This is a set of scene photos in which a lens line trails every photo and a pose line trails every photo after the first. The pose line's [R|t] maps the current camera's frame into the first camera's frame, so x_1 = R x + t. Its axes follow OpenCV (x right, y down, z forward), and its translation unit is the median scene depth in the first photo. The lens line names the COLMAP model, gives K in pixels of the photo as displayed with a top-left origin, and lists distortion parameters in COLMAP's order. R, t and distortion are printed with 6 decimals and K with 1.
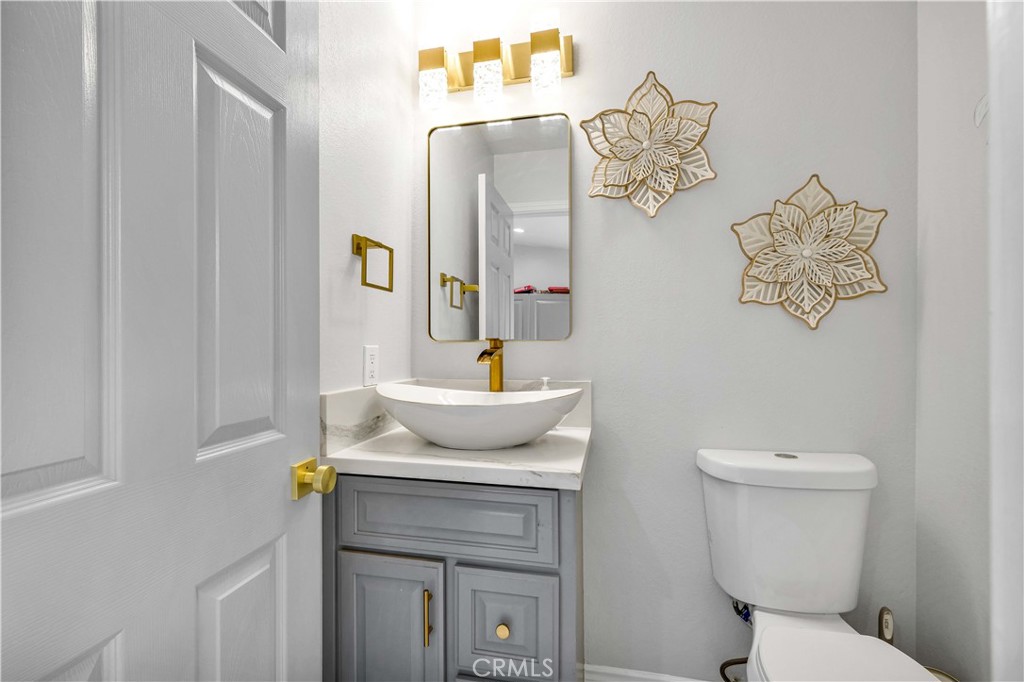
lens RADIAL K [[456.4, 0, 507.7], [0, 456.4, 343.7], [0, 0, 1]] dist [-0.006439, 0.000463]
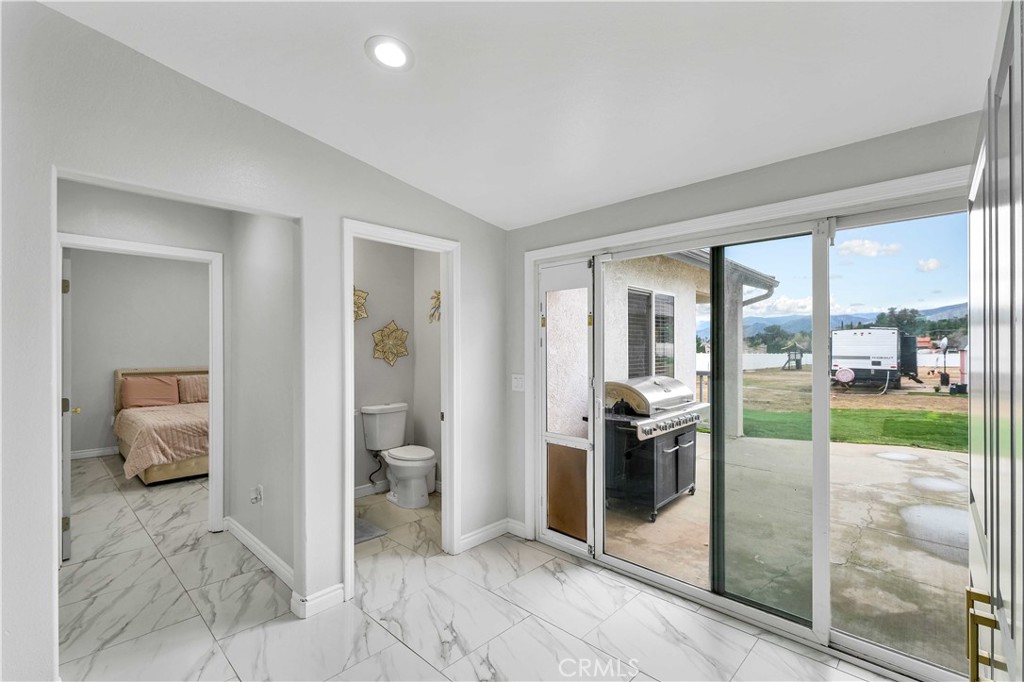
lens RADIAL K [[456.4, 0, 507.7], [0, 456.4, 343.7], [0, 0, 1]] dist [-0.006439, 0.000463]
pose [[0.524657, 0.013186, 0.851212, -1.730912], [-0.005192, 0.999911, -0.012290, -0.158501], [-0.851298, 0.002029, 0.524678, -1.475261]]
